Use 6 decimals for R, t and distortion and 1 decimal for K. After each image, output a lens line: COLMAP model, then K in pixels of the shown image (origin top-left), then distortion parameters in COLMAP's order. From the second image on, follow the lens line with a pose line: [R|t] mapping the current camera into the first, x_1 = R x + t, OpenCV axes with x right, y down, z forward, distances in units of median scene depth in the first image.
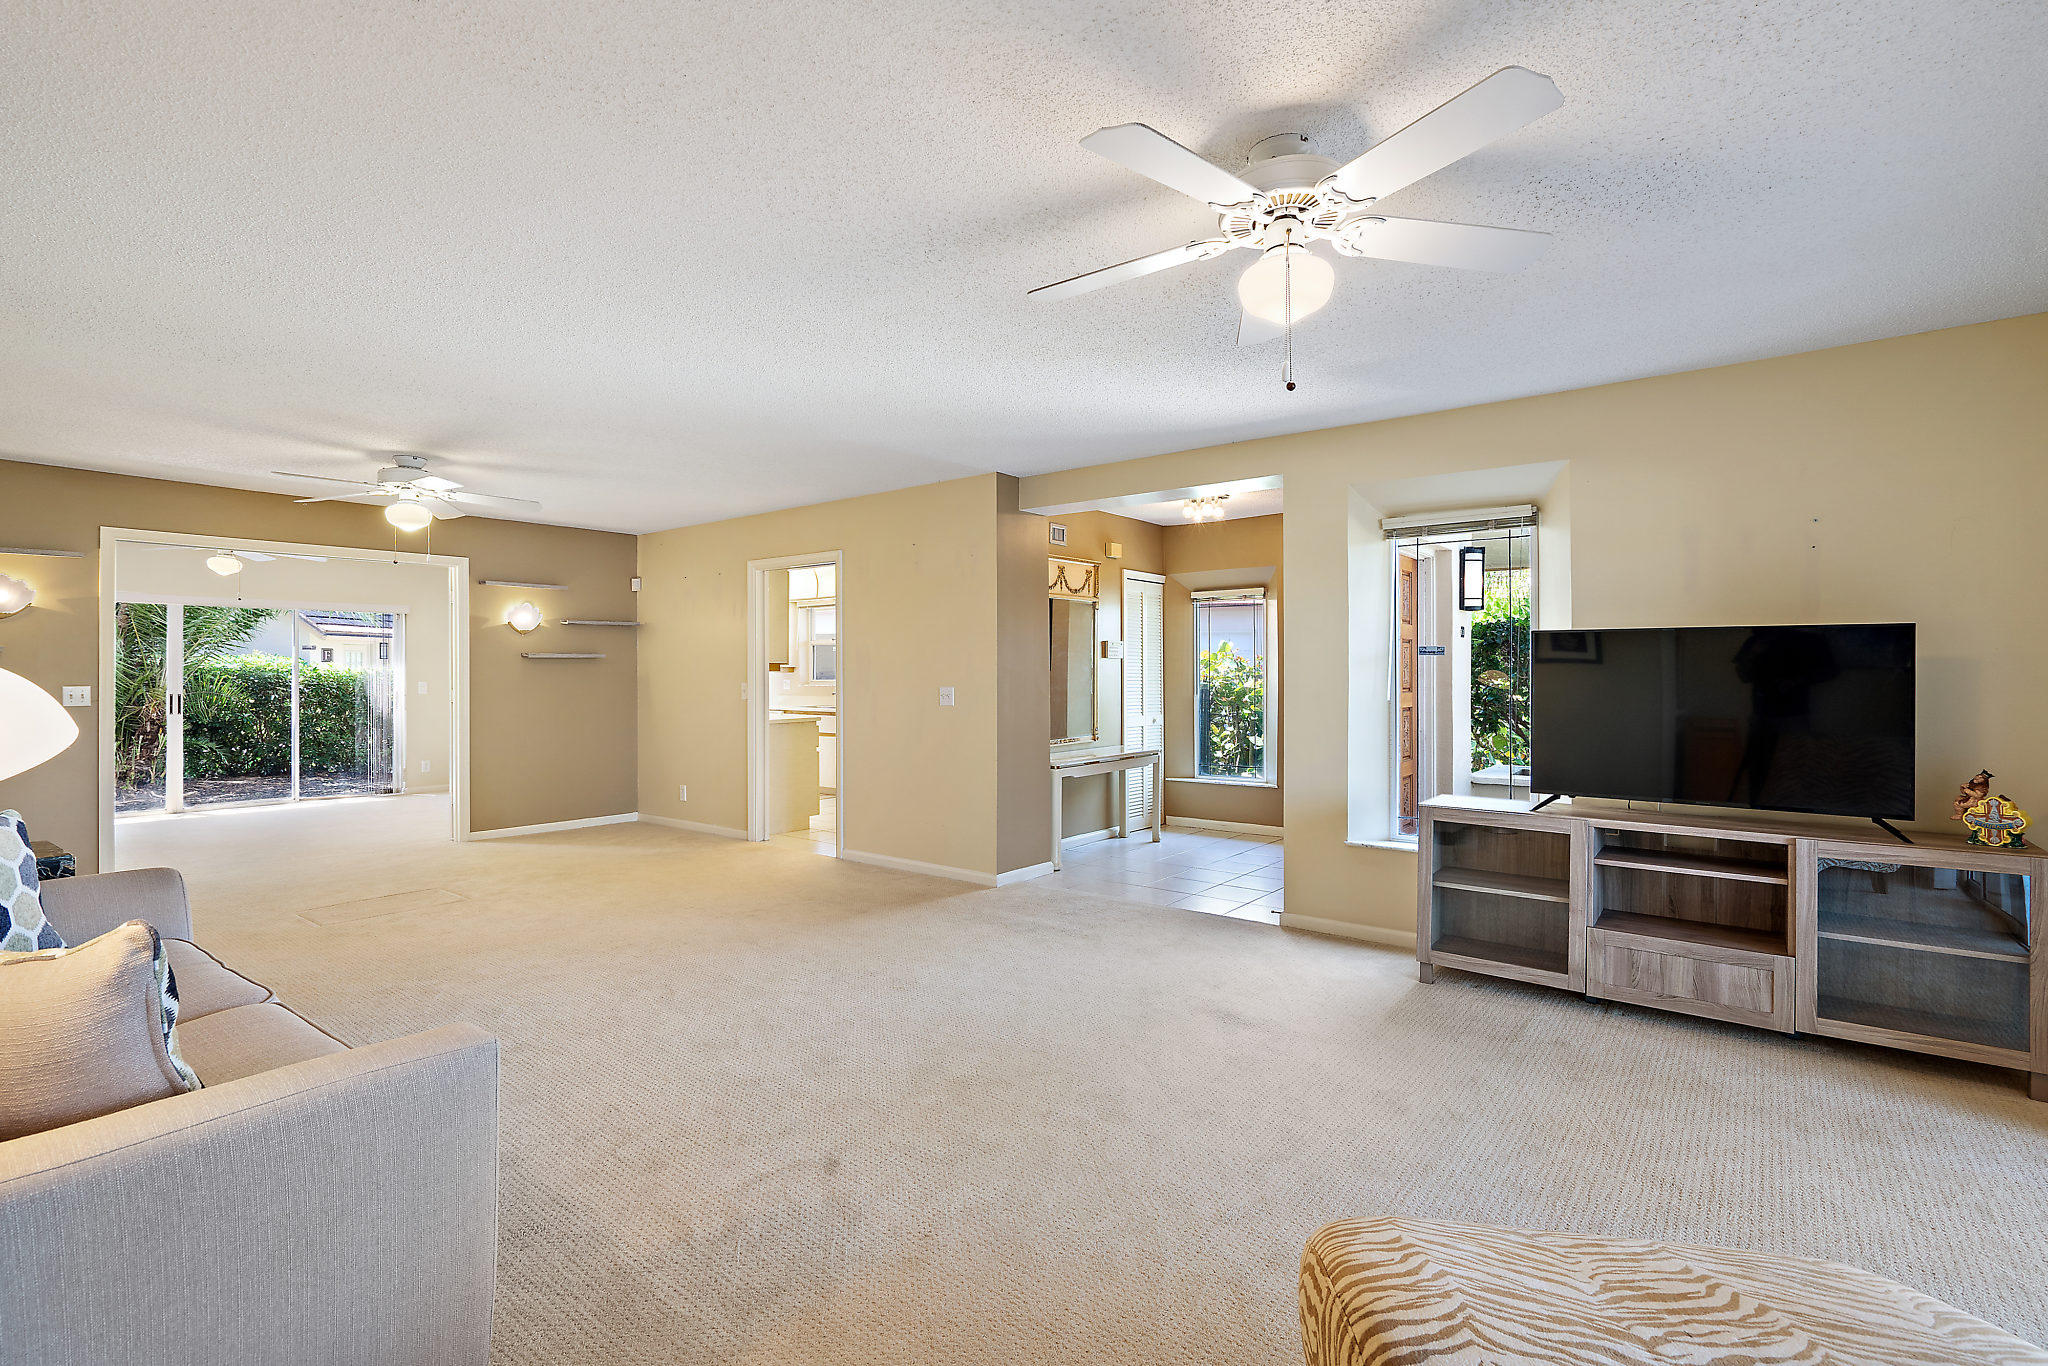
lens RADIAL K [[942.3, 0, 1006.1], [0, 942.3, 681.8], [0, 0, 1]] dist [-0.000418, 0.000800]
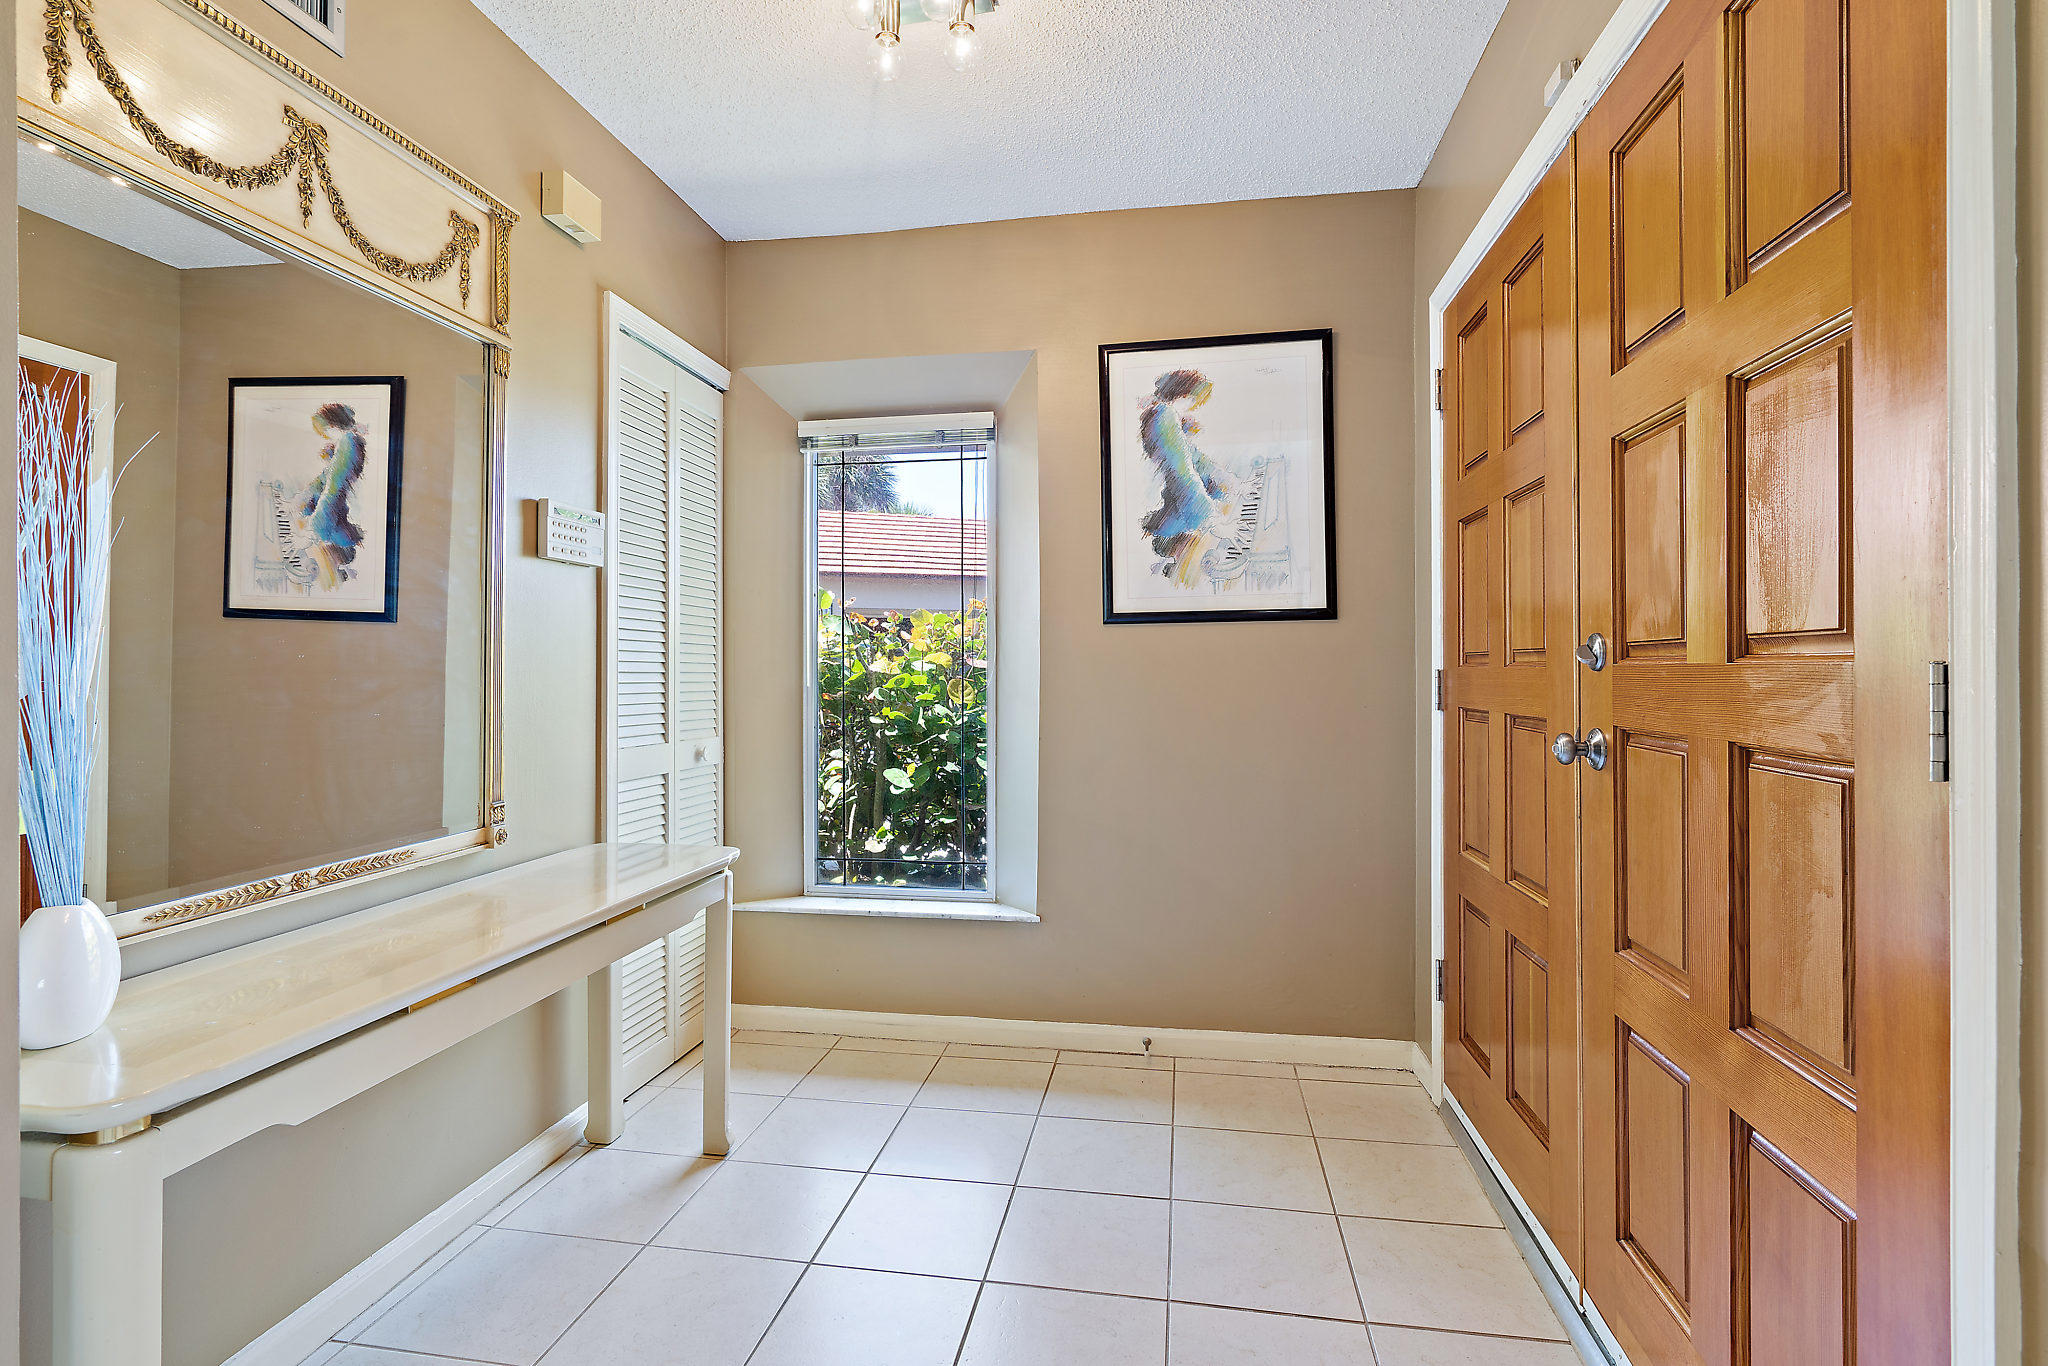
lens RADIAL K [[942.3, 0, 1012.2], [0, 942.3, 668.8], [0, 0, 1]] dist [-0.000418, 0.000800]
pose [[0.869972, 0.006992, 0.493052, 0.088712], [-0.000792, 0.999918, -0.012783, 0.012793], [-0.493101, 0.010730, 0.869906, 0.664174]]
